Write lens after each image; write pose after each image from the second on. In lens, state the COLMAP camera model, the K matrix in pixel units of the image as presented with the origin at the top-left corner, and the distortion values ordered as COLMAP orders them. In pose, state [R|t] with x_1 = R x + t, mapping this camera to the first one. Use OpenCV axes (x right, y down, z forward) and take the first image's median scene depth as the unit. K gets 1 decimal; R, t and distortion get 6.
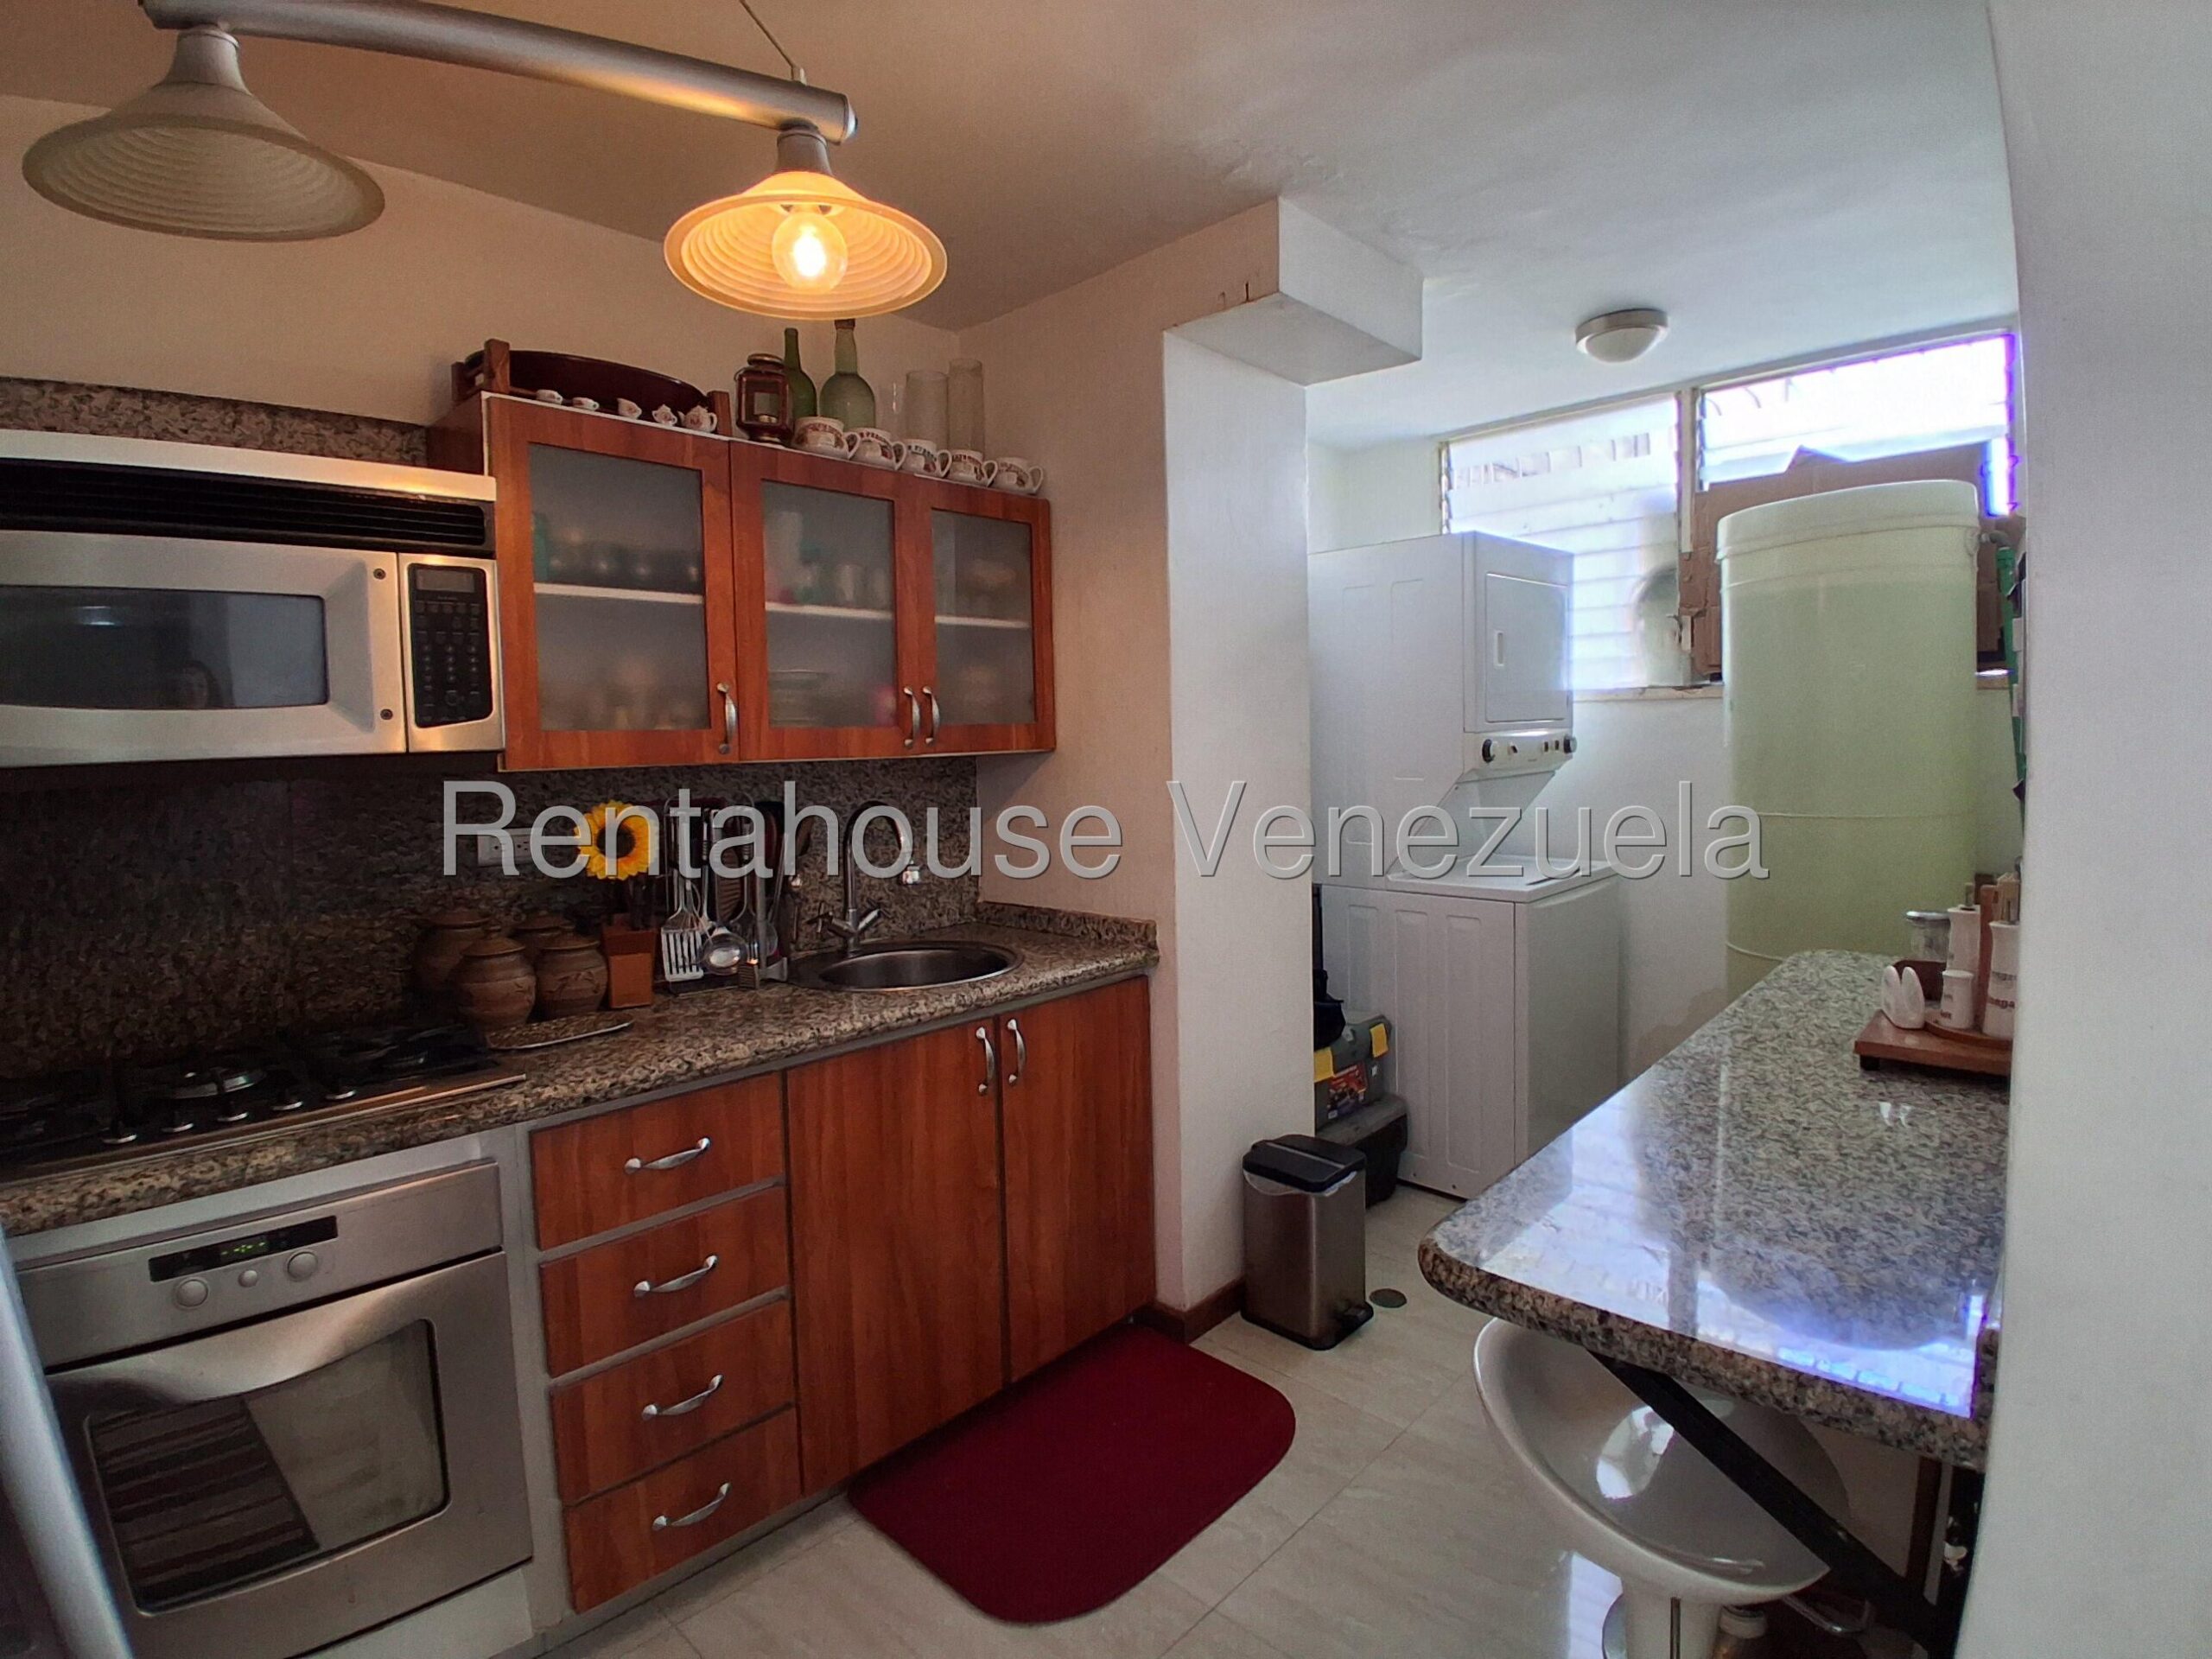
lens RADIAL K [[1087.1, 0, 1137.0], [0, 1087.1, 806.1], [0, 0, 1]] dist [-0.005180, -0.038620]
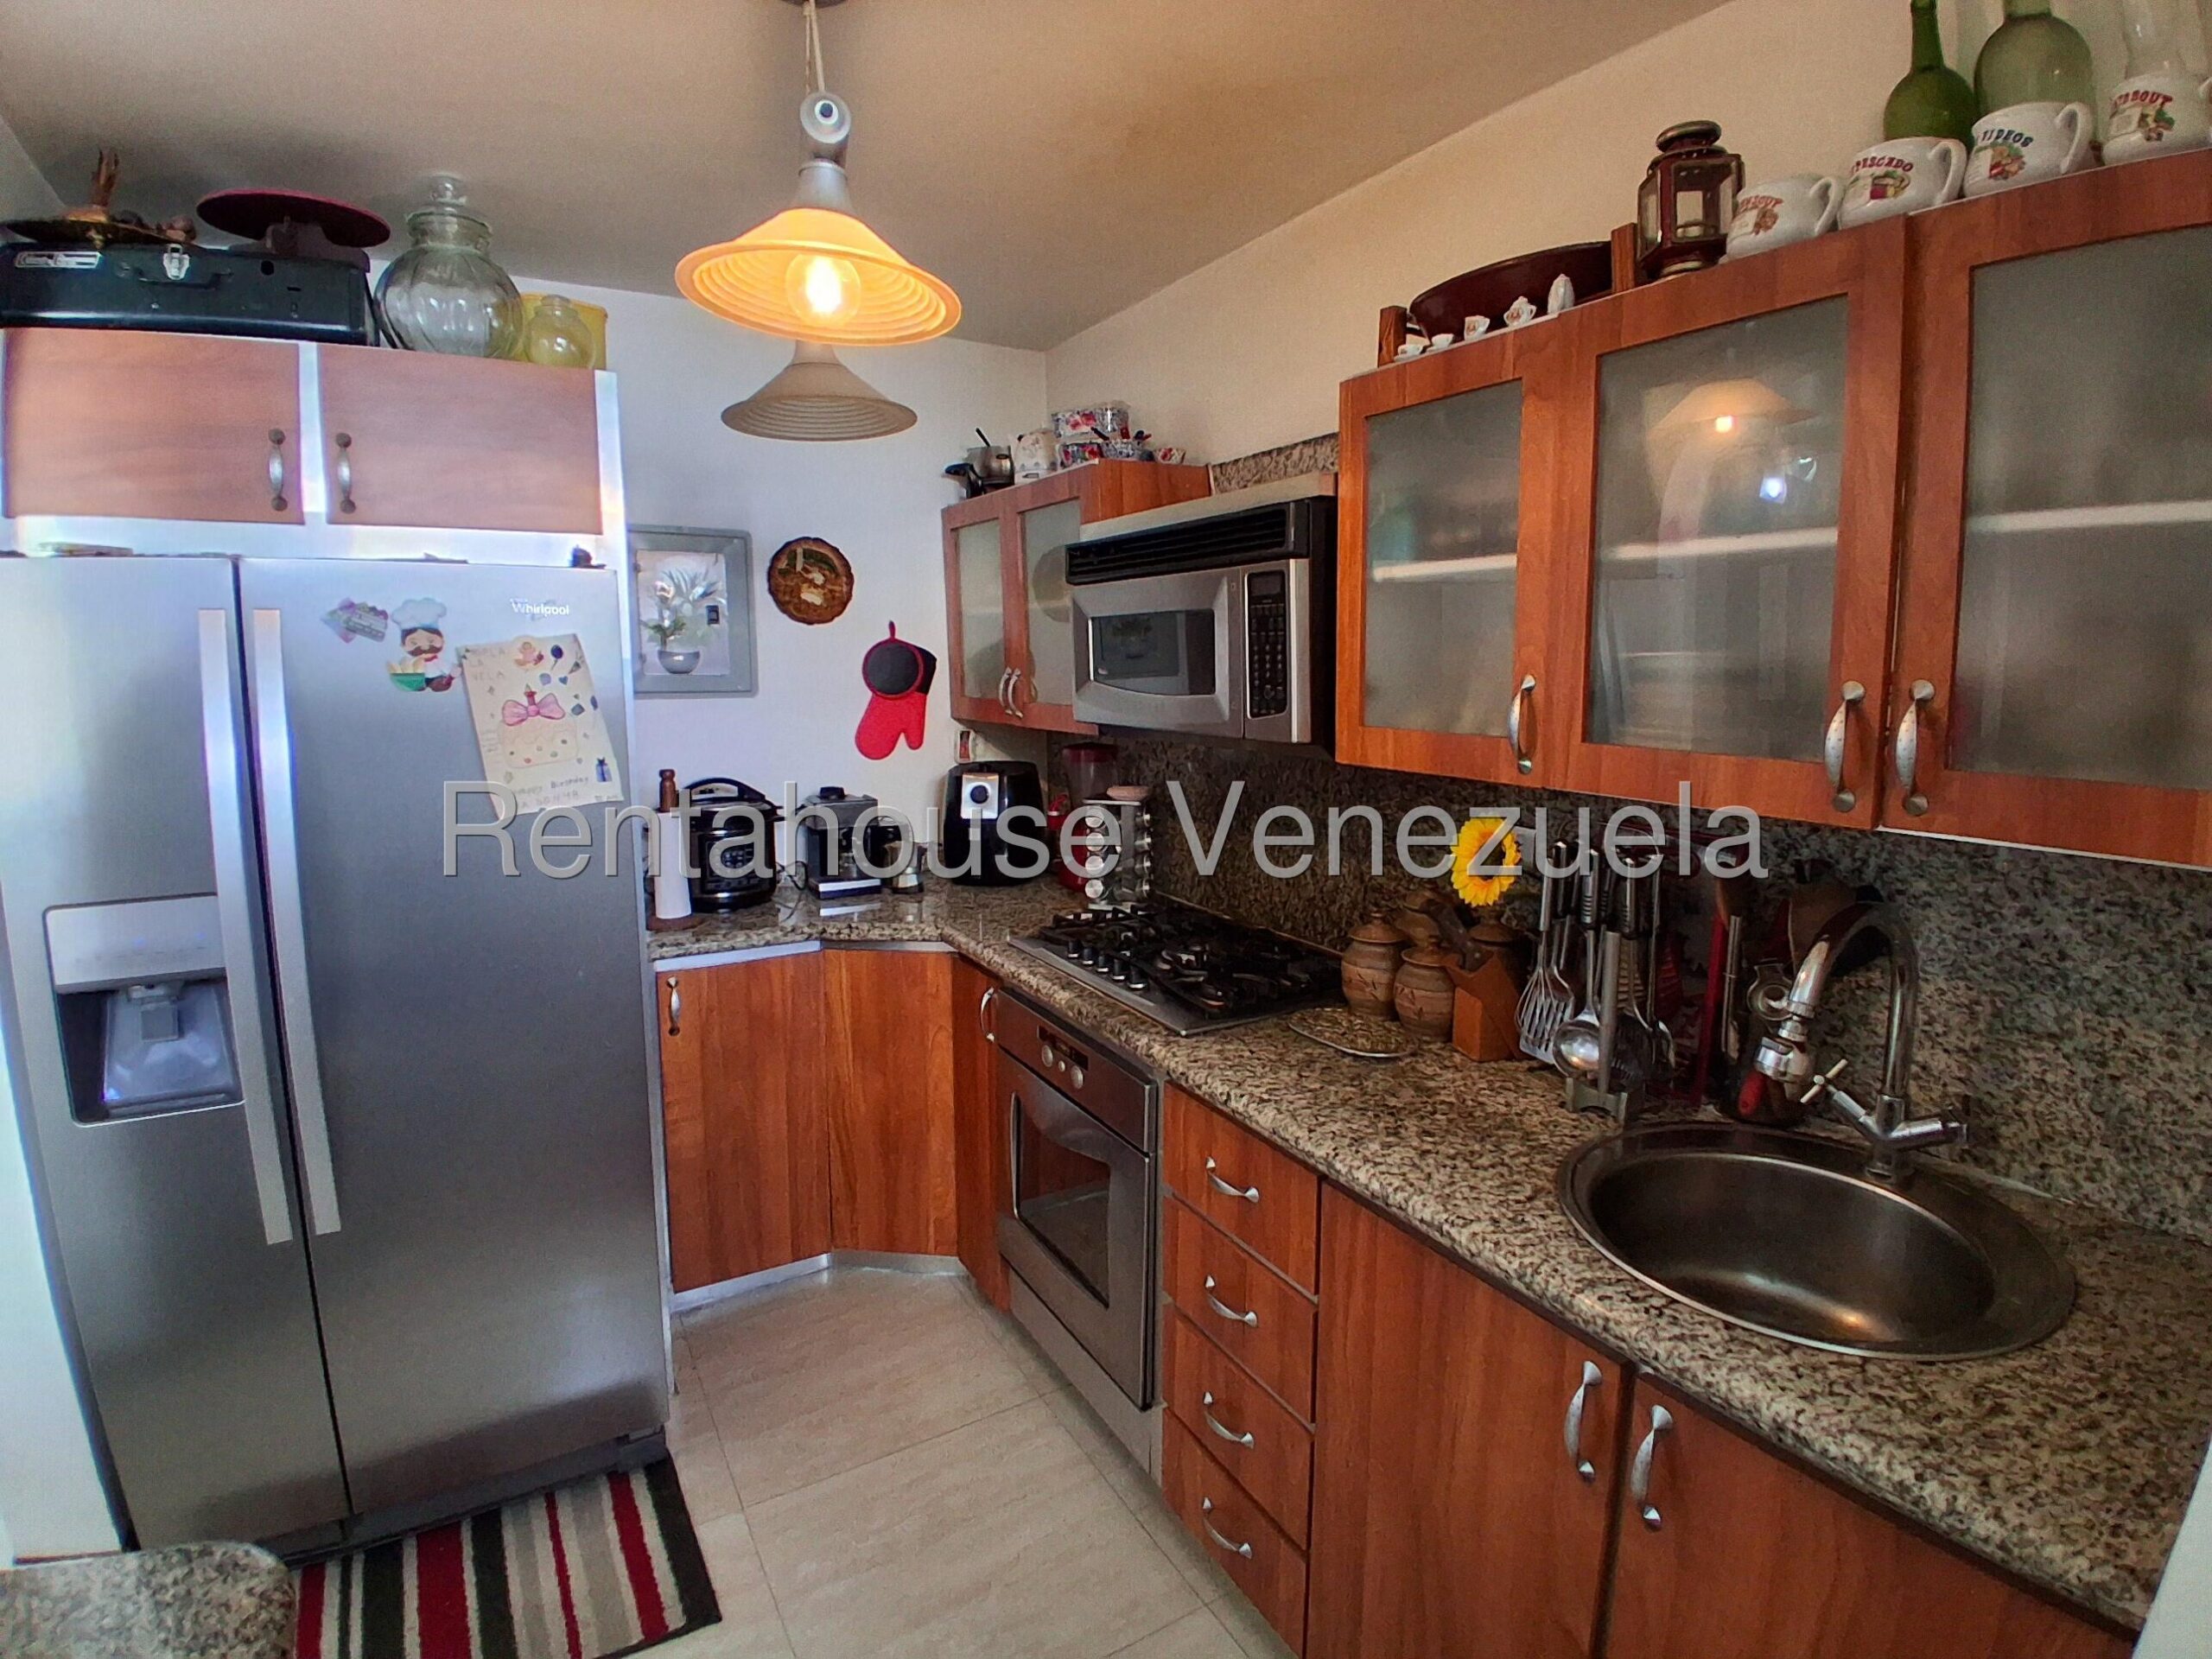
lens RADIAL K [[1087.1, 0, 1136.4], [0, 1087.1, 804.9], [0, 0, 1]] dist [-0.005180, -0.038620]
pose [[-0.270088, 0.153653, -0.950496, 0.397169], [-0.056077, 0.982998, 0.174842, -0.146607], [0.961201, 0.100524, -0.256880, 0.991026]]
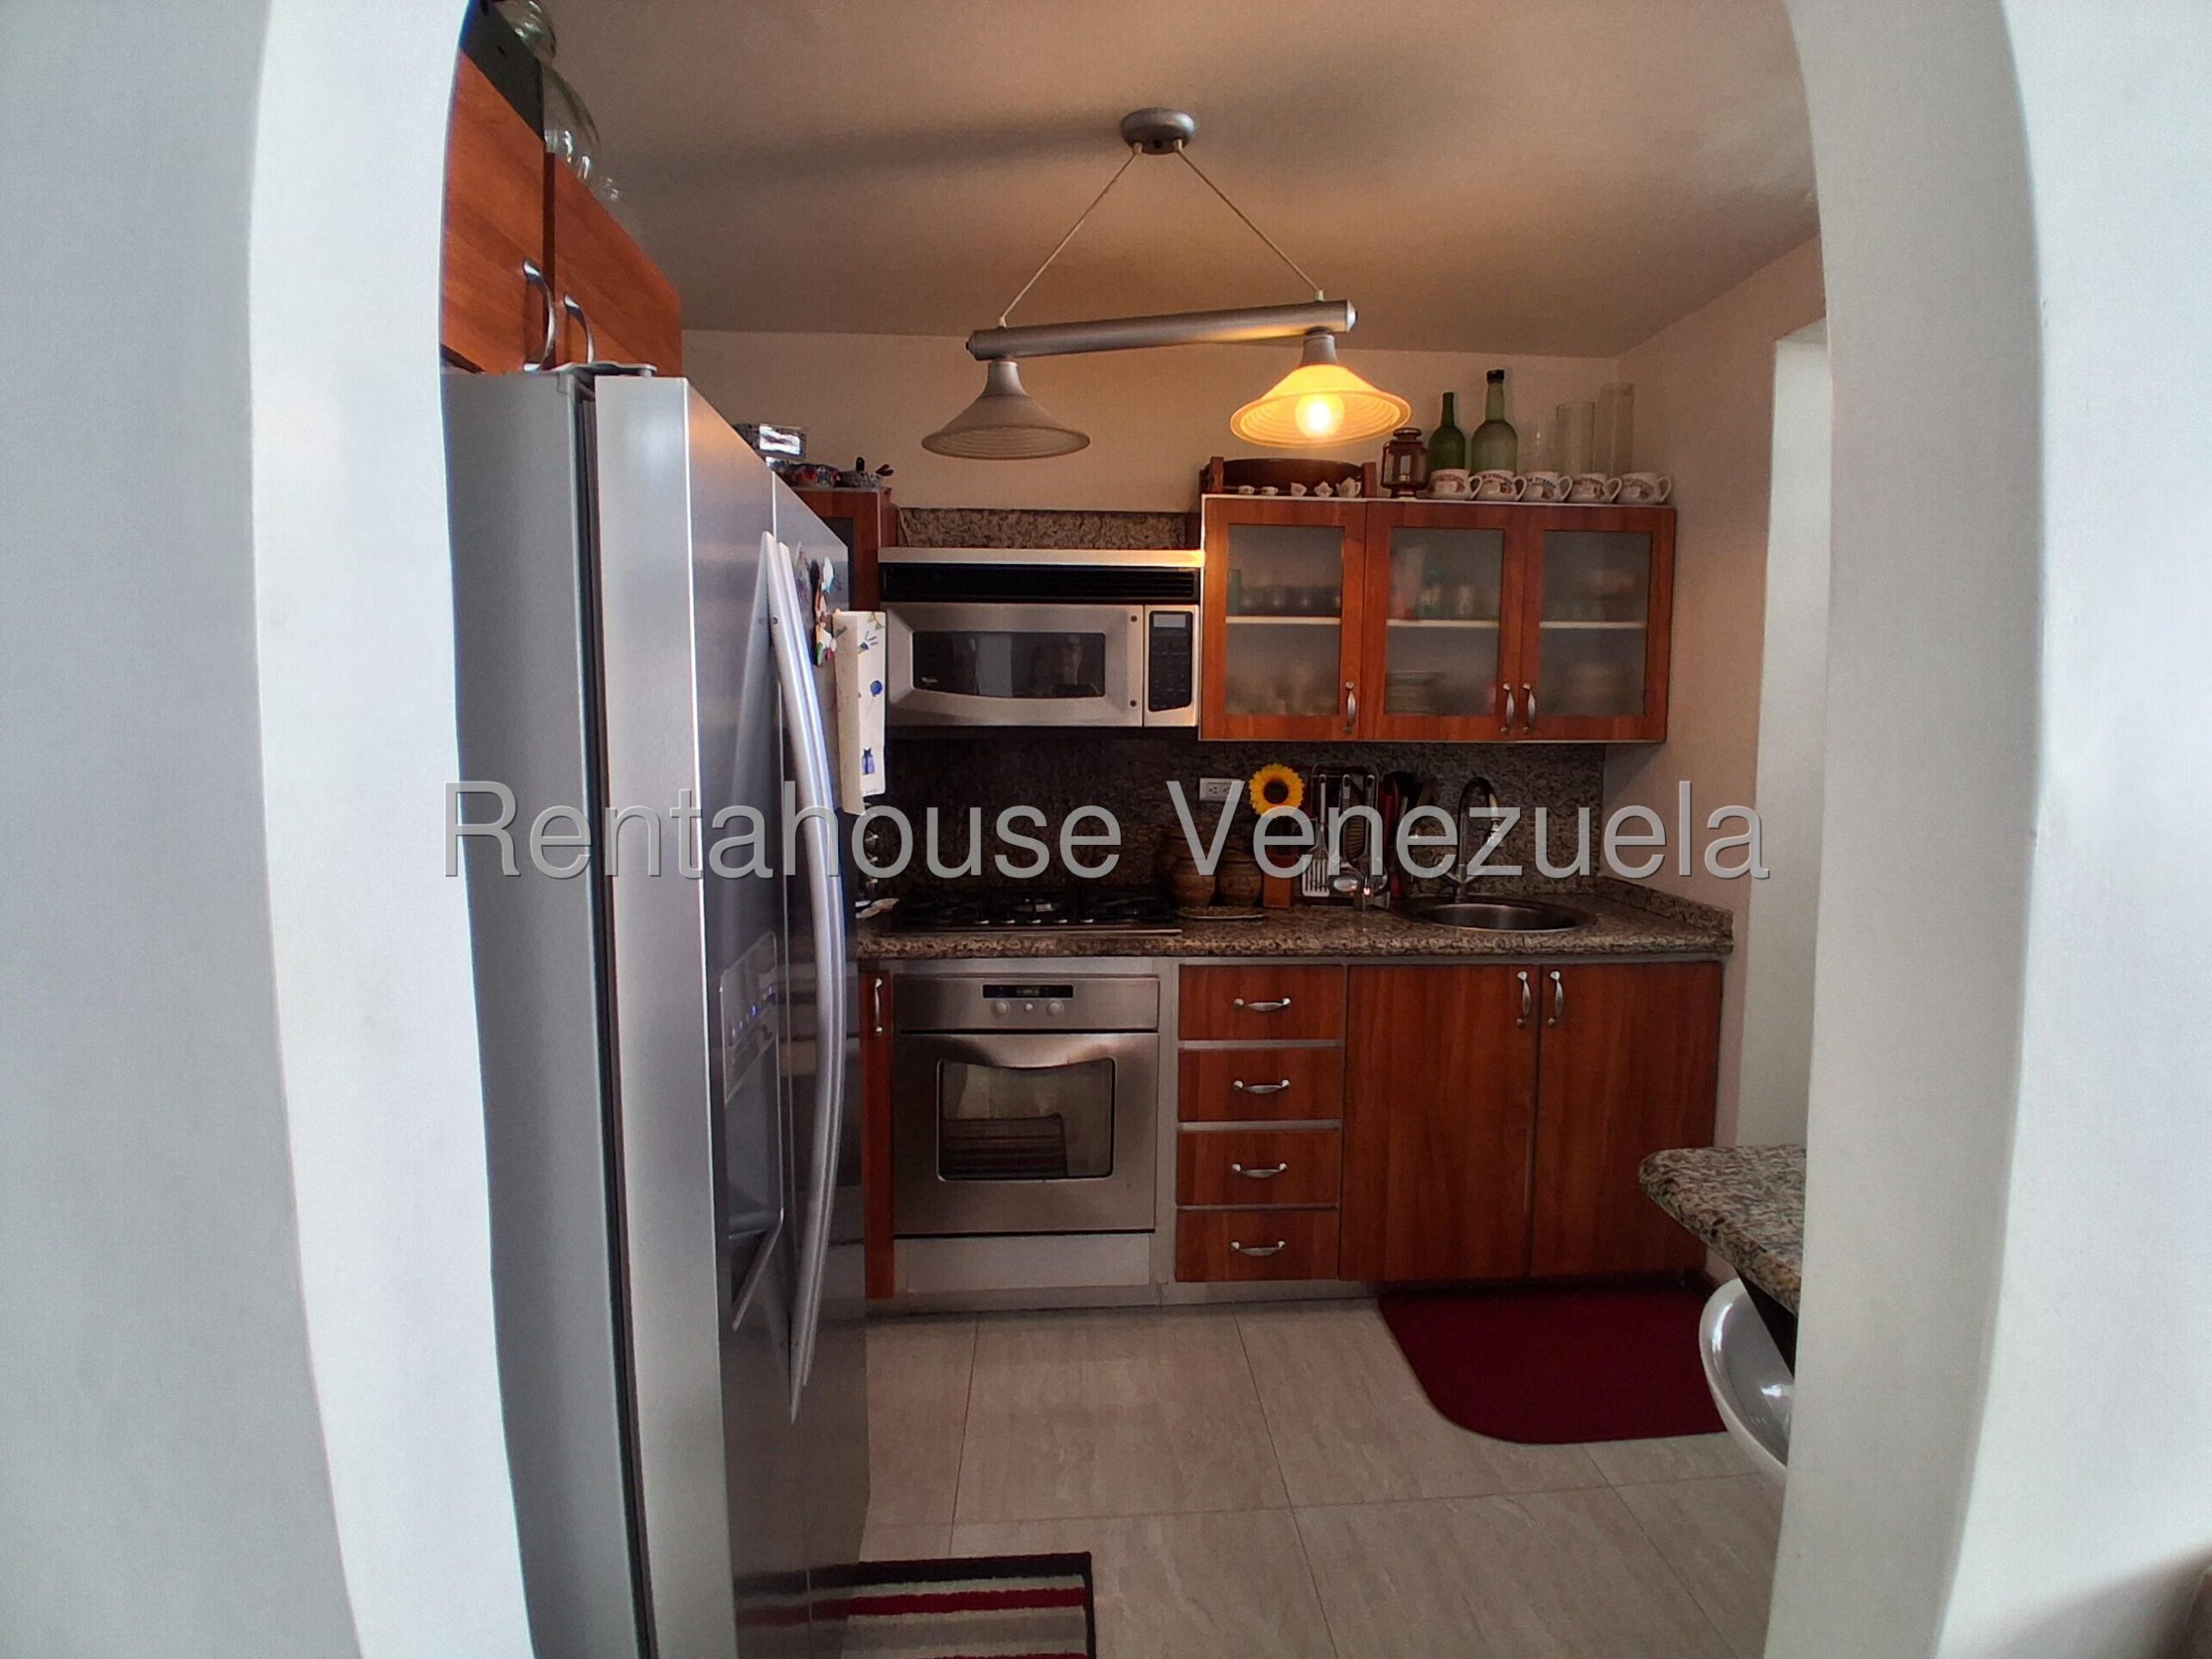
lens RADIAL K [[1085.7, 0, 1137.1], [0, 1085.7, 807.9], [0, 0, 1]] dist [-0.006906, -0.000155]
pose [[0.732000, 0.089321, -0.675424, 0.373644], [-0.068558, 0.995994, 0.057413, -0.017064], [0.677846, 0.004279, 0.735191, -0.190481]]
